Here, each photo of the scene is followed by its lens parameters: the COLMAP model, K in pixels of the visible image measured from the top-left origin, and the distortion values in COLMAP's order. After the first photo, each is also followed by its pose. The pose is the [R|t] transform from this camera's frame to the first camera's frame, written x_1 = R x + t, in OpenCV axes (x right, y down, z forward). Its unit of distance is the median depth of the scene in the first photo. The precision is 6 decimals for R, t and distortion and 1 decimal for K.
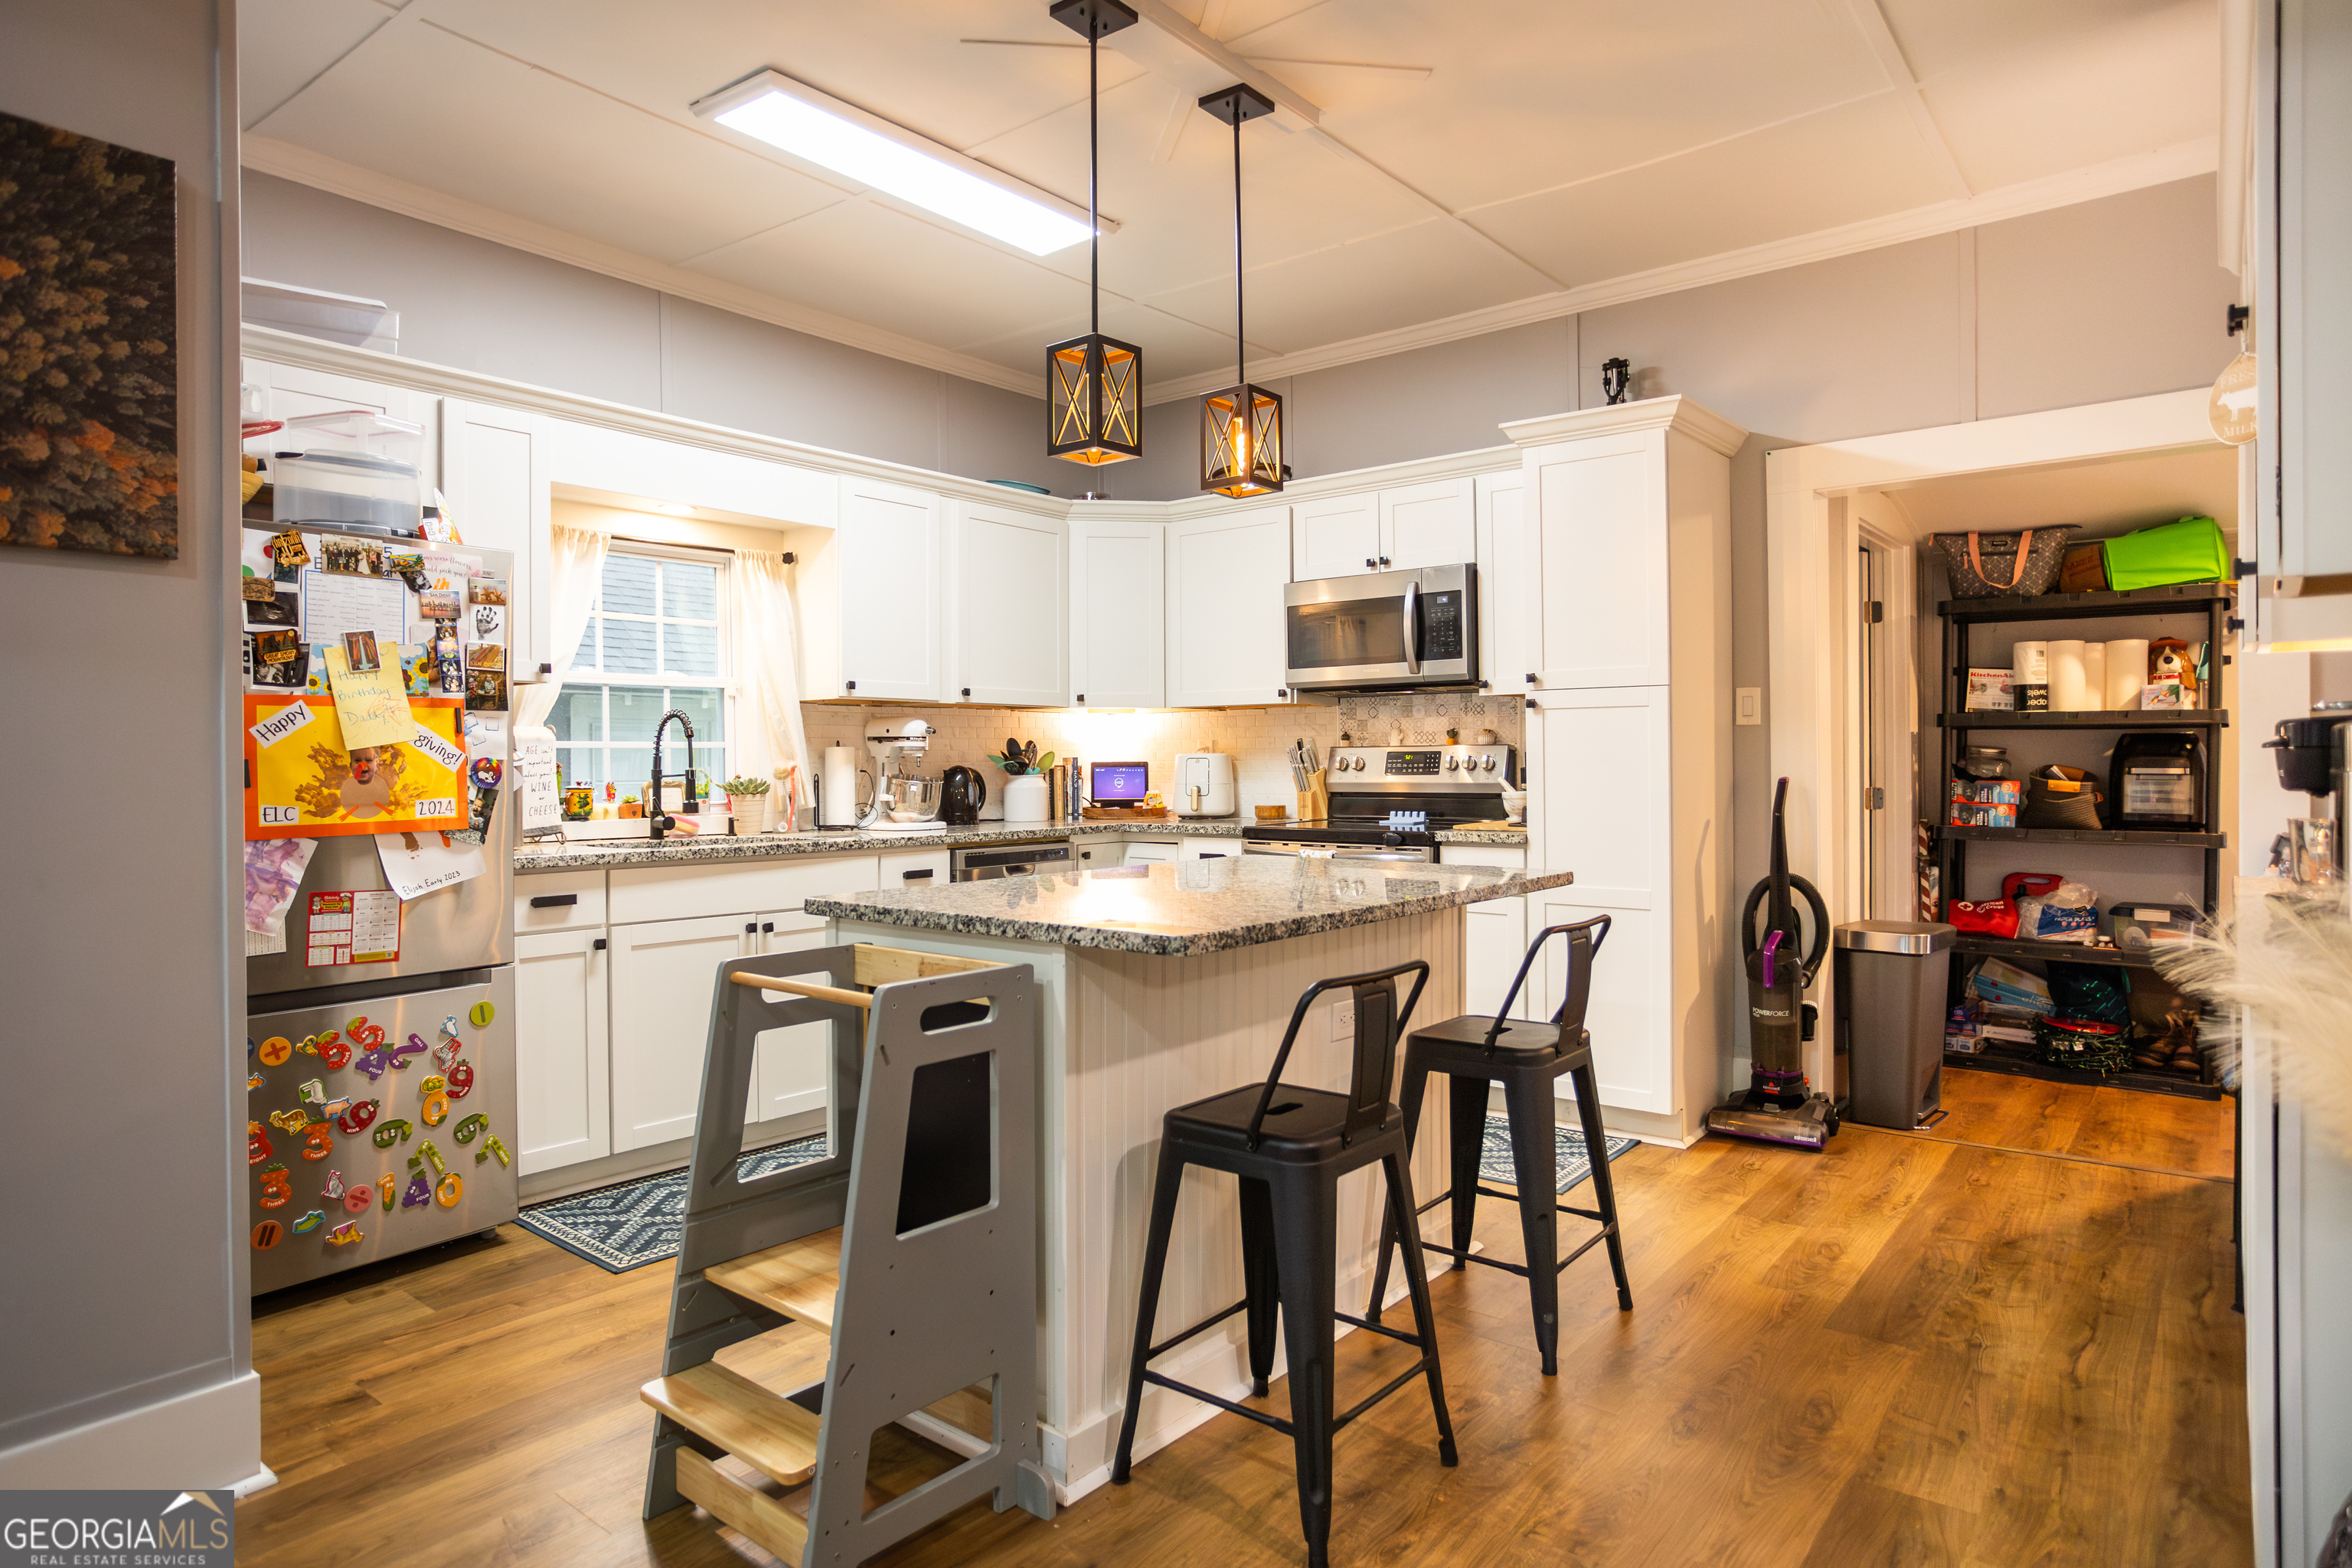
lens RADIAL K [[1348.2, 0, 1164.4], [0, 1348.2, 762.2], [0, 0, 1]] dist [-0.024288, 0.000620]
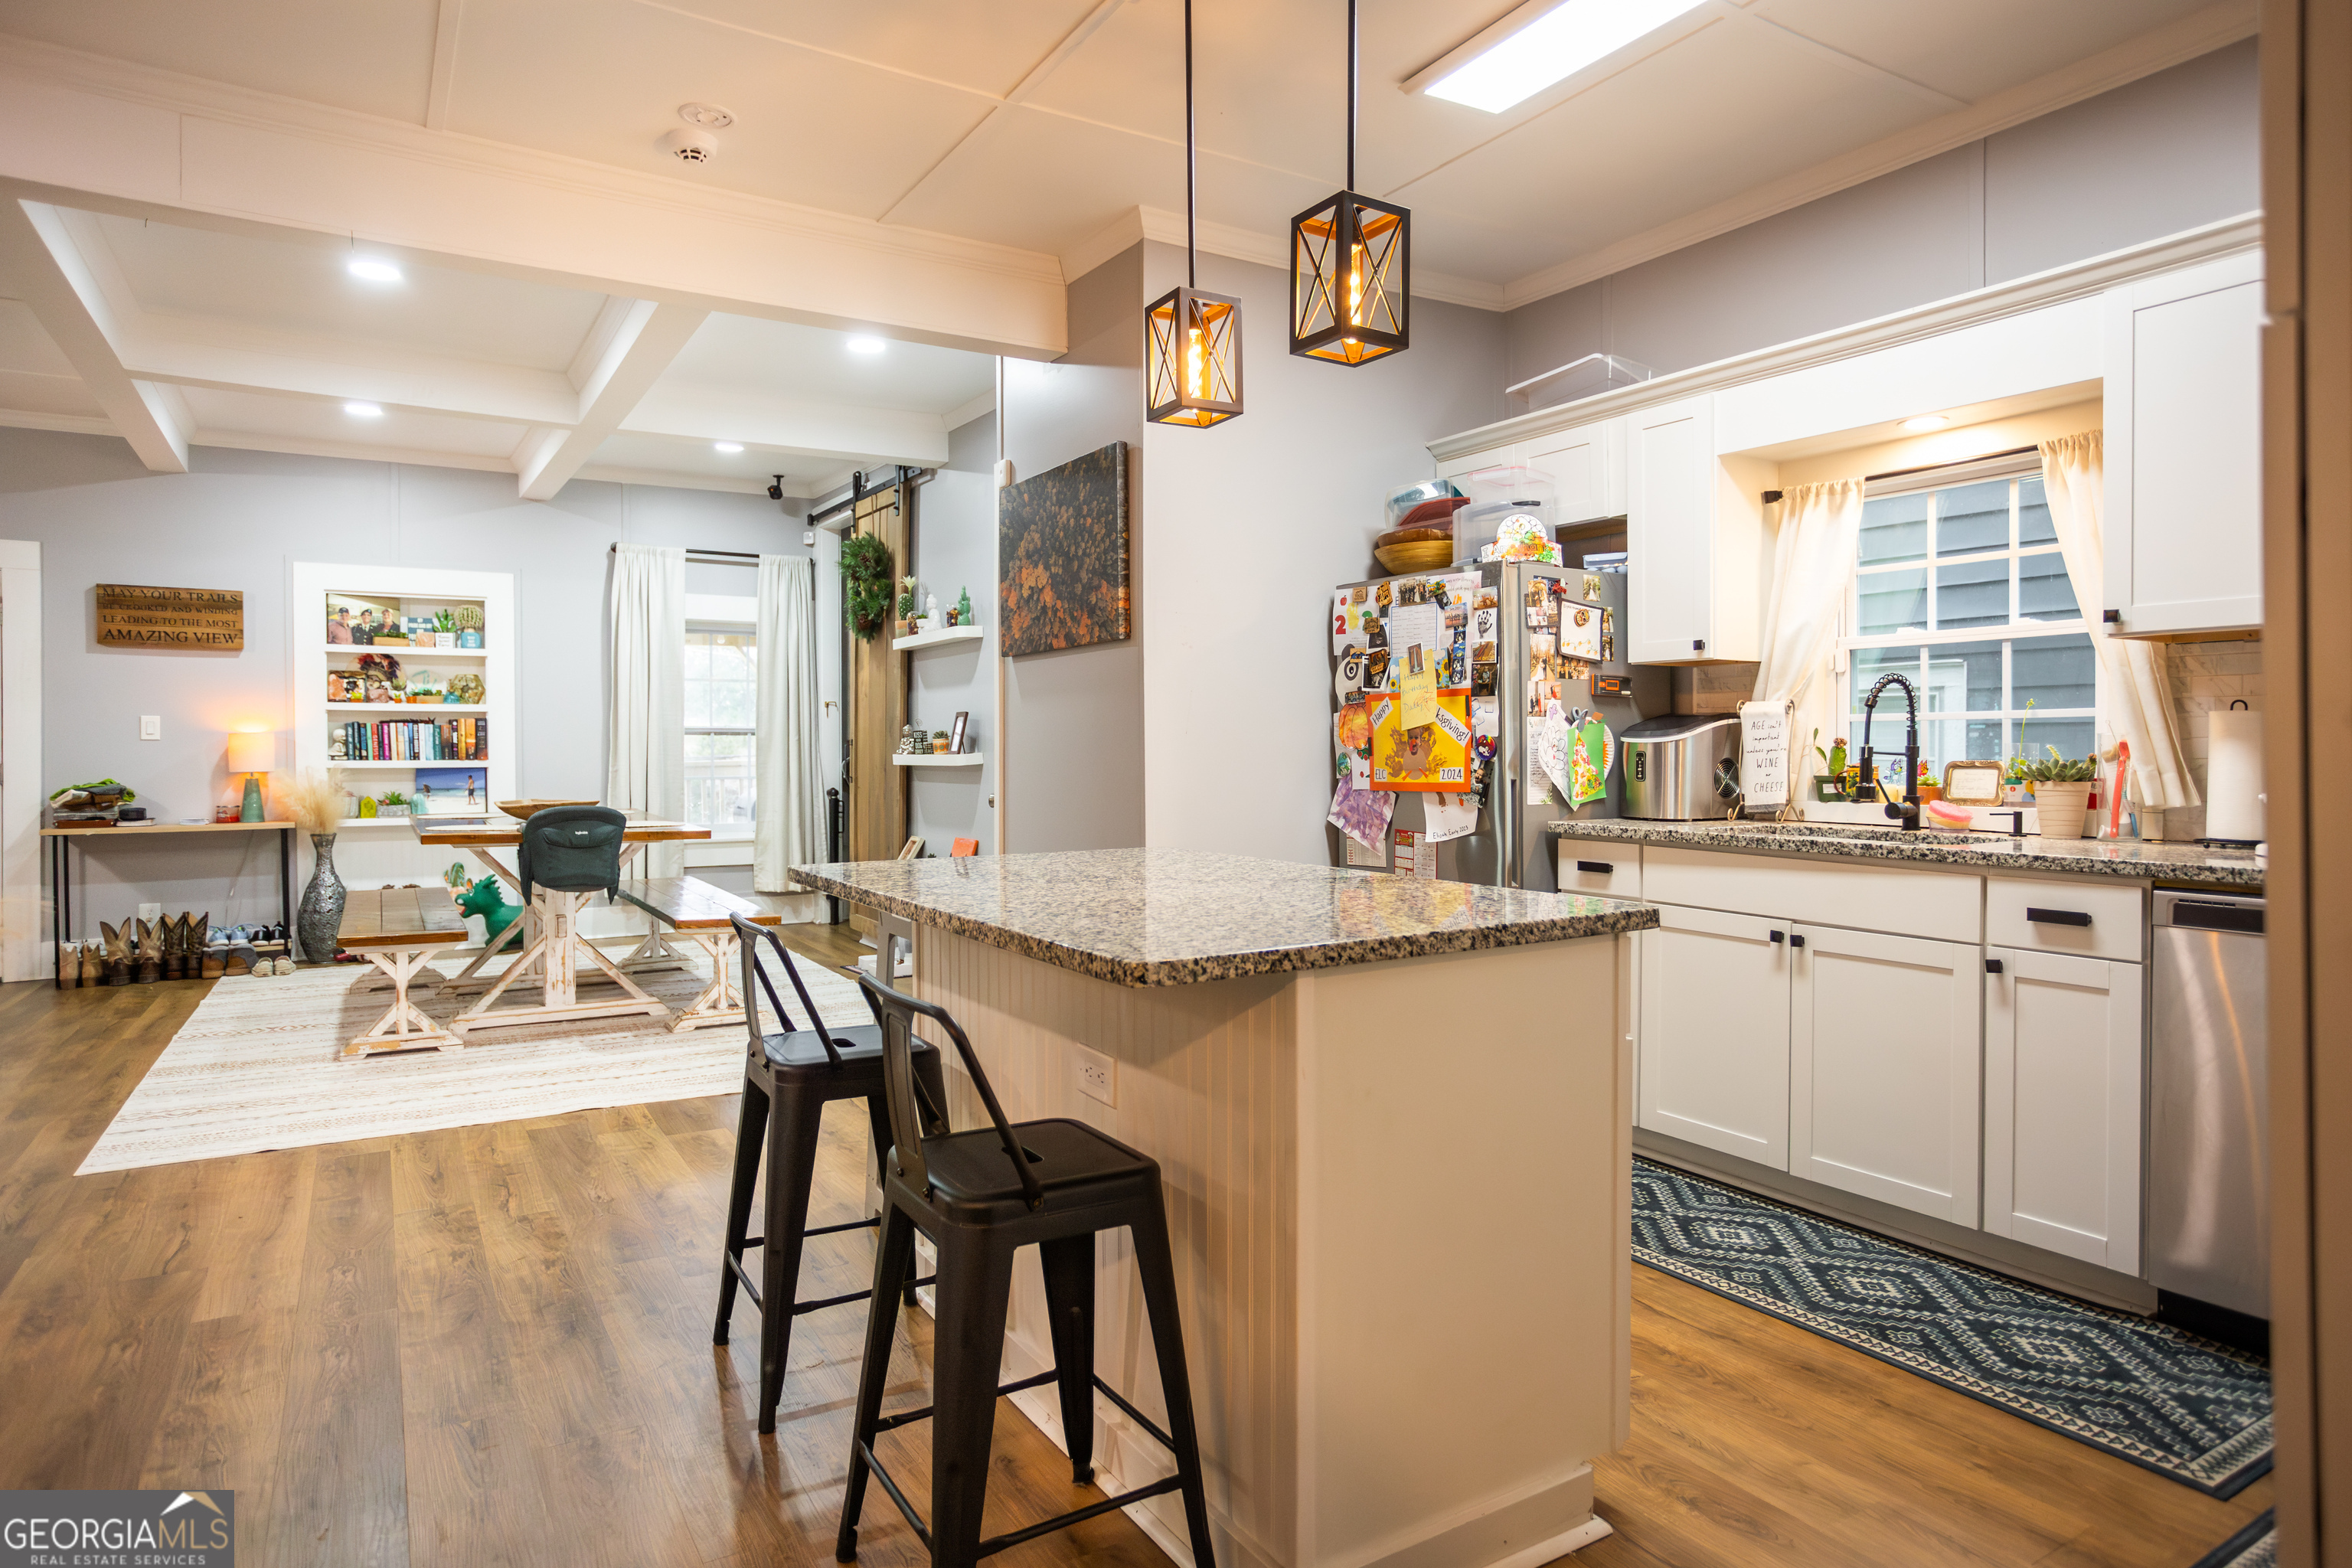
lens RADIAL K [[1348.2, 0, 1164.4], [0, 1348.2, 762.2], [0, 0, 1]] dist [-0.024288, 0.000620]
pose [[-0.336395, 0.019123, -0.941527, 0.600338], [0.005595, 0.999817, 0.018308, -0.002320], [0.941704, 0.000891, -0.336441, 0.918041]]
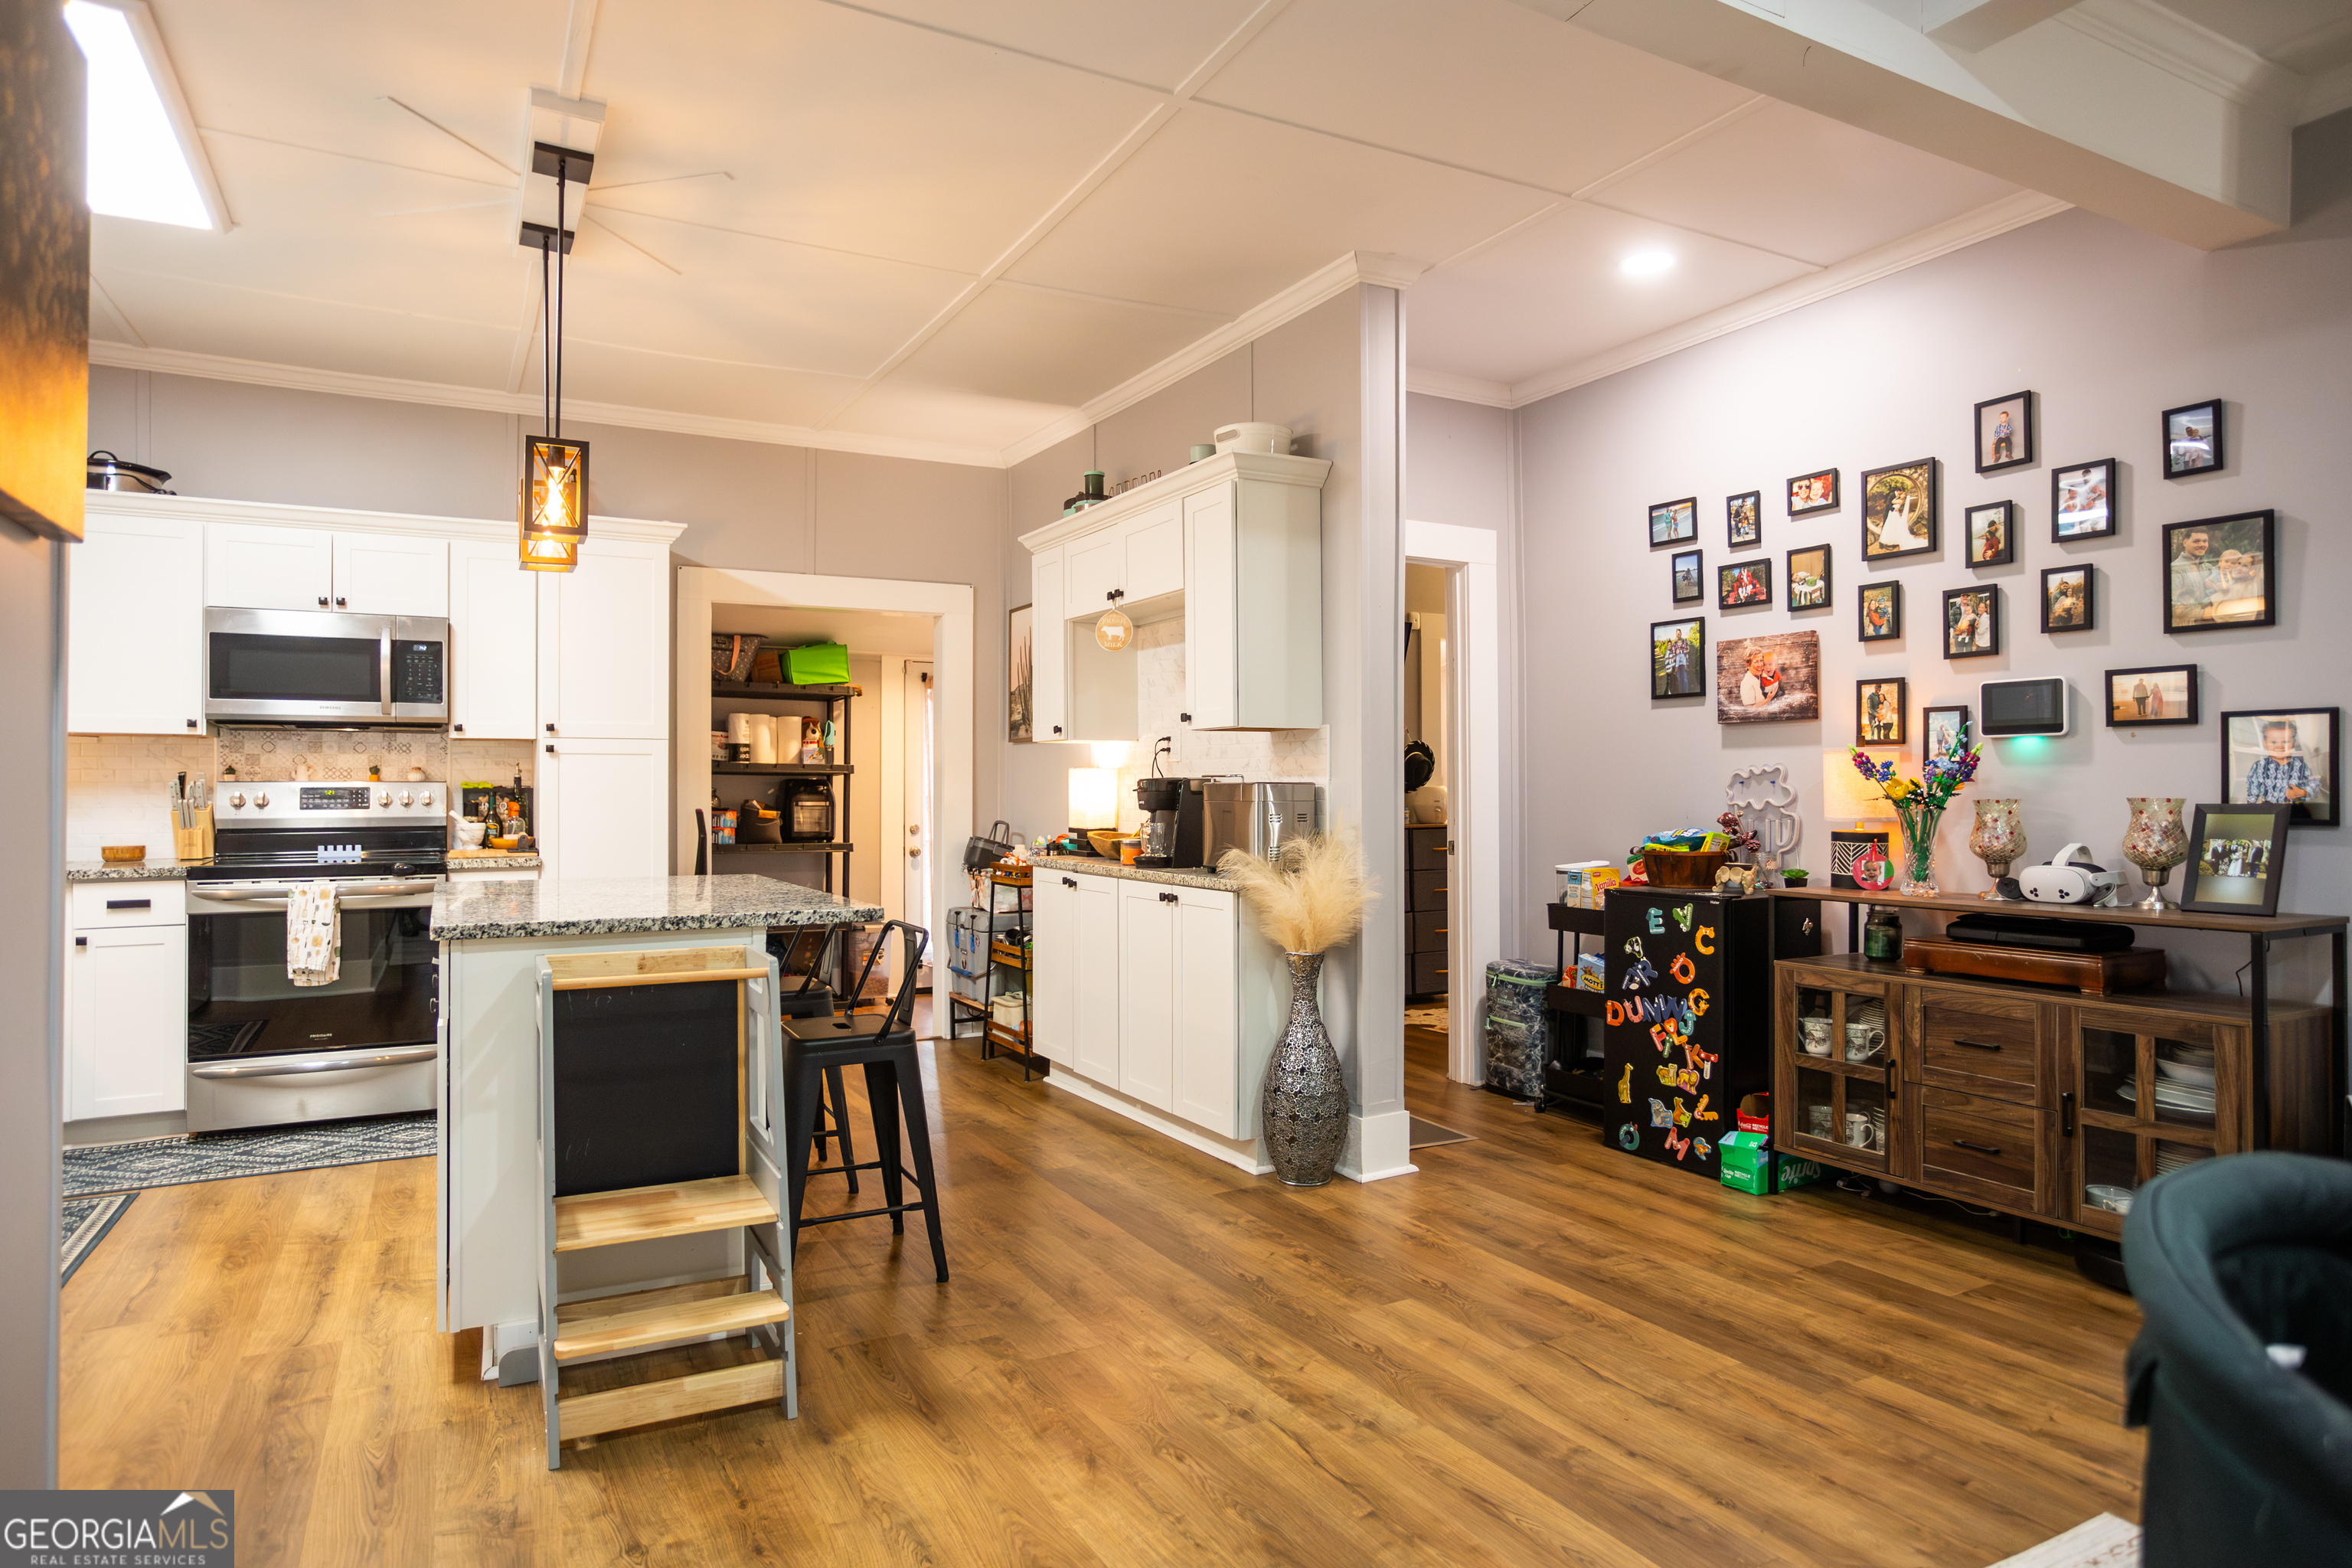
lens RADIAL K [[1348.2, 0, 1164.4], [0, 1348.2, 762.2], [0, 0, 1]] dist [-0.024288, 0.000620]
pose [[0.375426, 0.024414, 0.926531, -0.669544], [0.000355, 0.999649, -0.026484, 0.000247], [-0.926852, 0.010272, 0.375285, 0.048109]]
